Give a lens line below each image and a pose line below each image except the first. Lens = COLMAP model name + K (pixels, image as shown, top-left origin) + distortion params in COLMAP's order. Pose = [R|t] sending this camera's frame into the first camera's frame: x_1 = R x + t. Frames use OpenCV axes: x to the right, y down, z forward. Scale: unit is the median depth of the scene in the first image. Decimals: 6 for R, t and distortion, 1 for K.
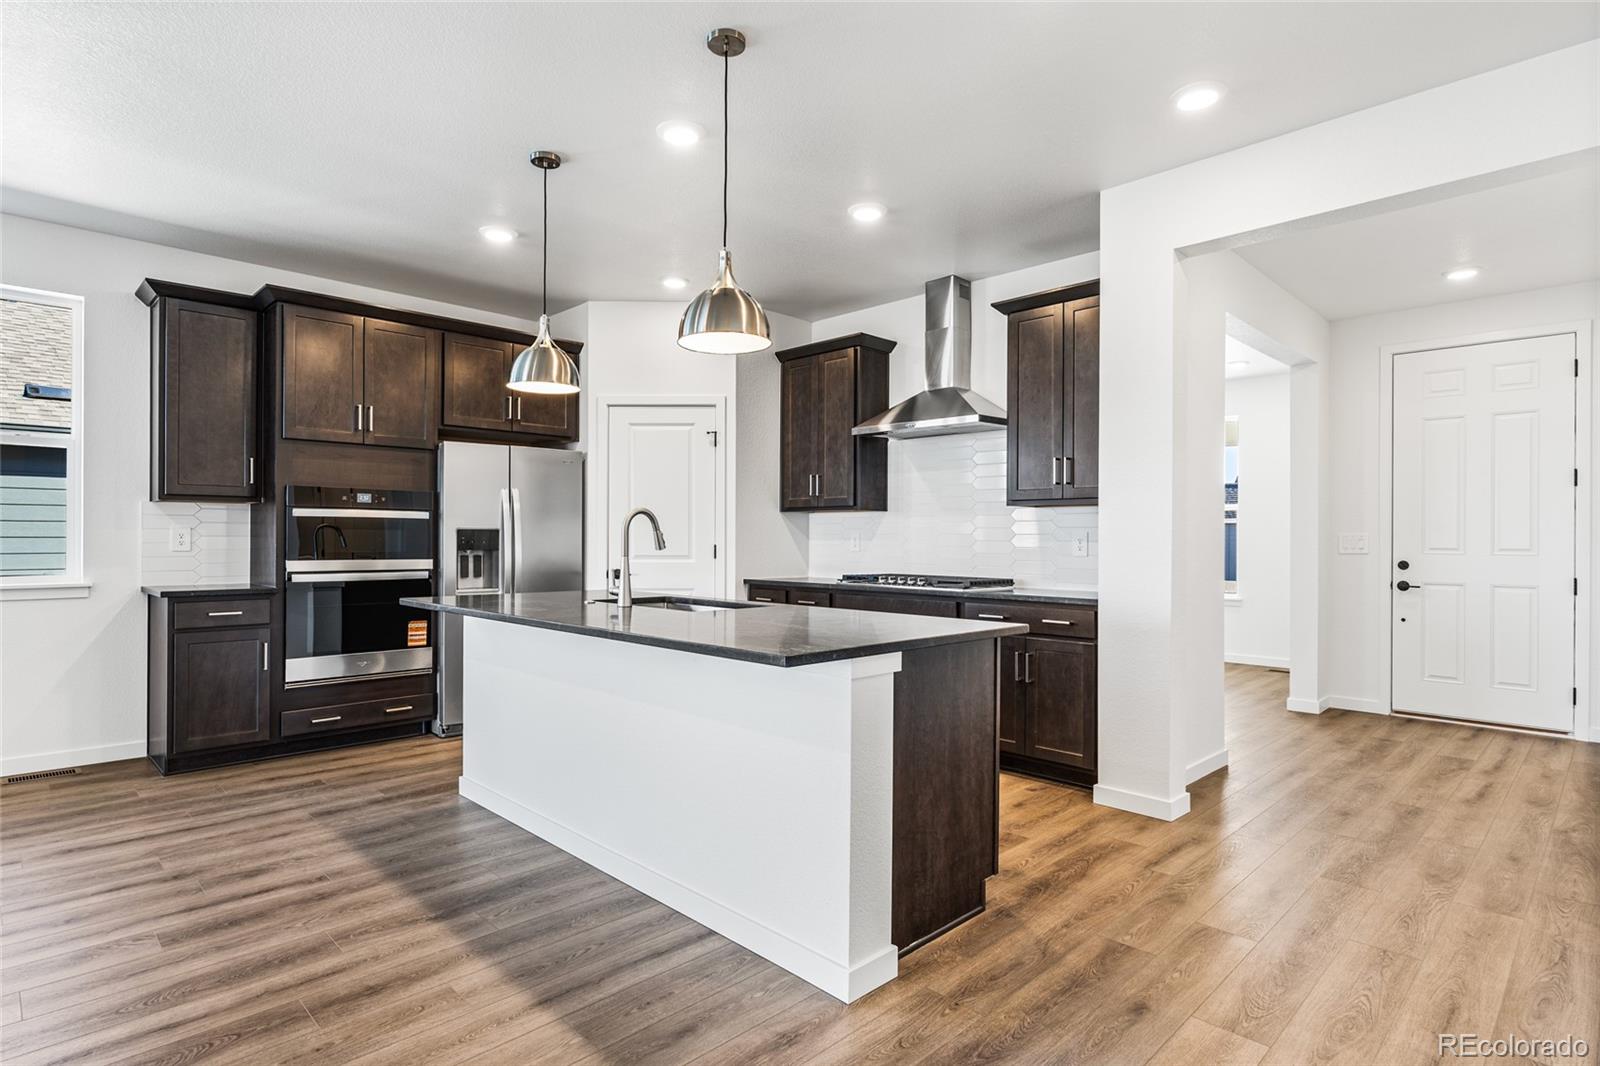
lens RADIAL K [[832.5, 0, 796.5], [0, 832.5, 542.7], [0, 0, 1]] dist [-0.005046, 0.000082]
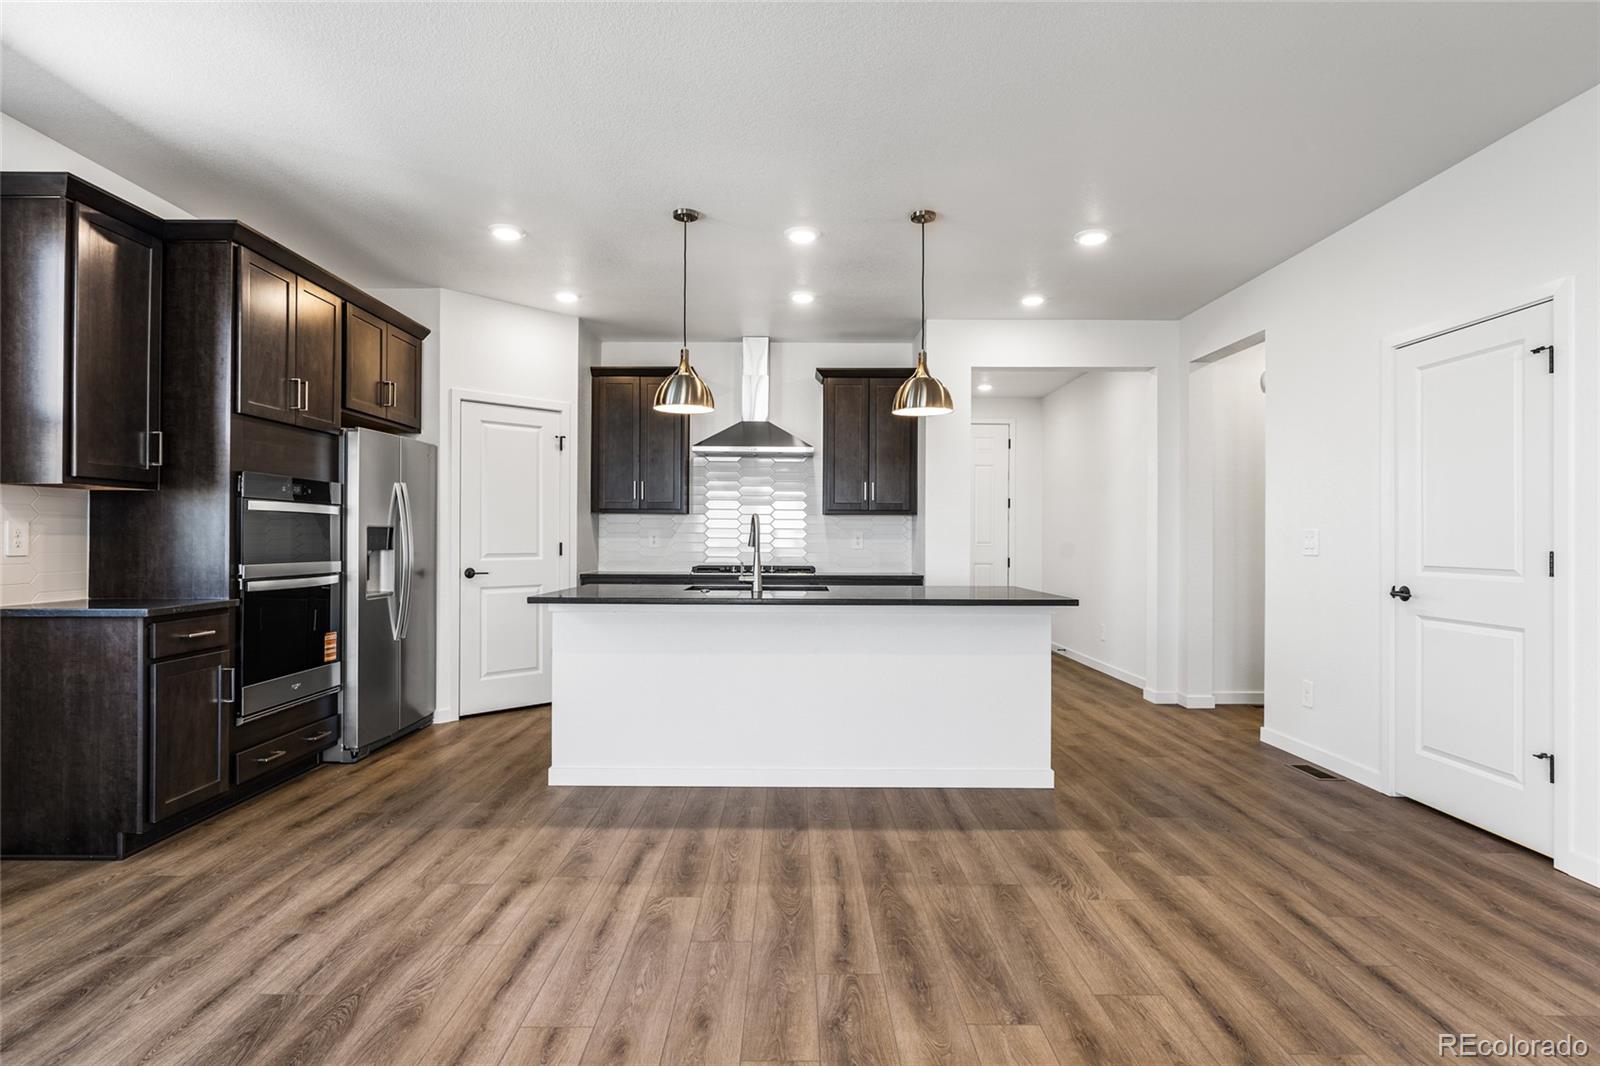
lens RADIAL K [[834.8, 0, 801.4], [0, 834.8, 533.4], [0, 0, 1]] dist [-0.000348, 0.000024]
pose [[0.699079, 0.002547, 0.715040, -0.781507], [0.000574, 0.999991, -0.004123, -0.005421], [-0.715045, 0.003292, 0.699071, 0.042171]]
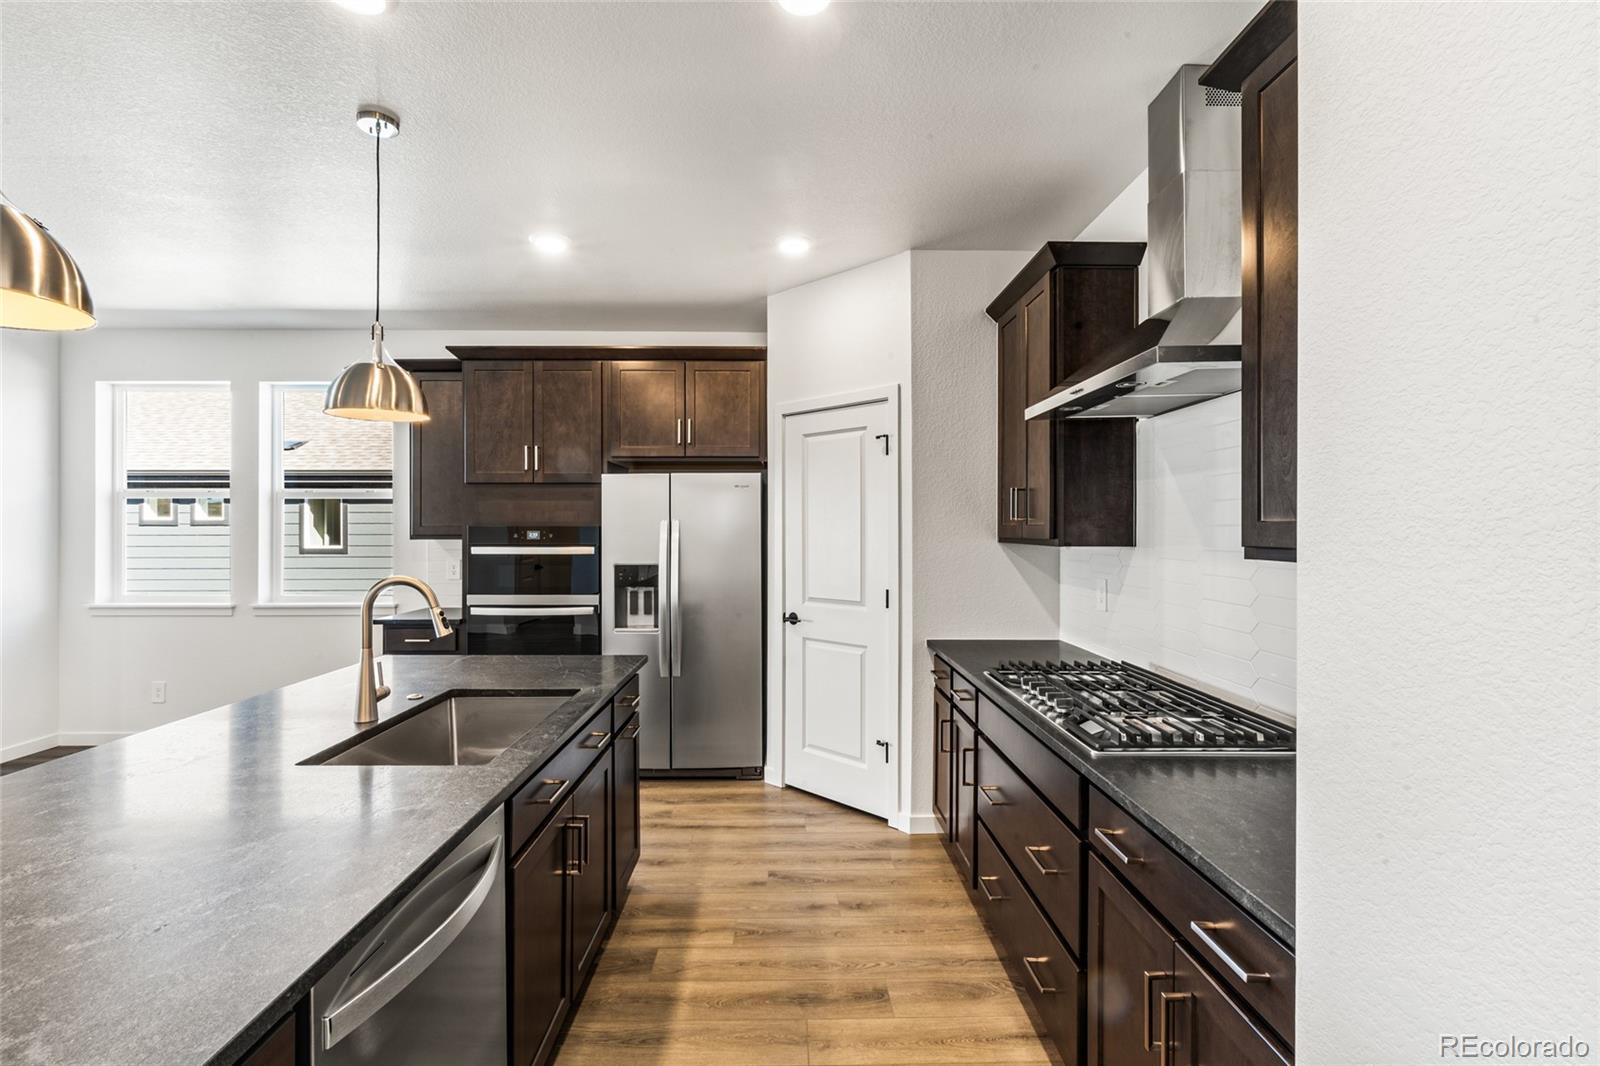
lens RADIAL K [[711.1, 0, 794.4], [0, 711.1, 526.9], [0, 0, 1]] dist [-0.002115, -0.000109]
pose [[0.721644, -0.005687, -0.692241, 0.333096], [0.001045, 0.999974, -0.007126, -0.058235], [0.692264, 0.004419, 0.721631, 0.597265]]
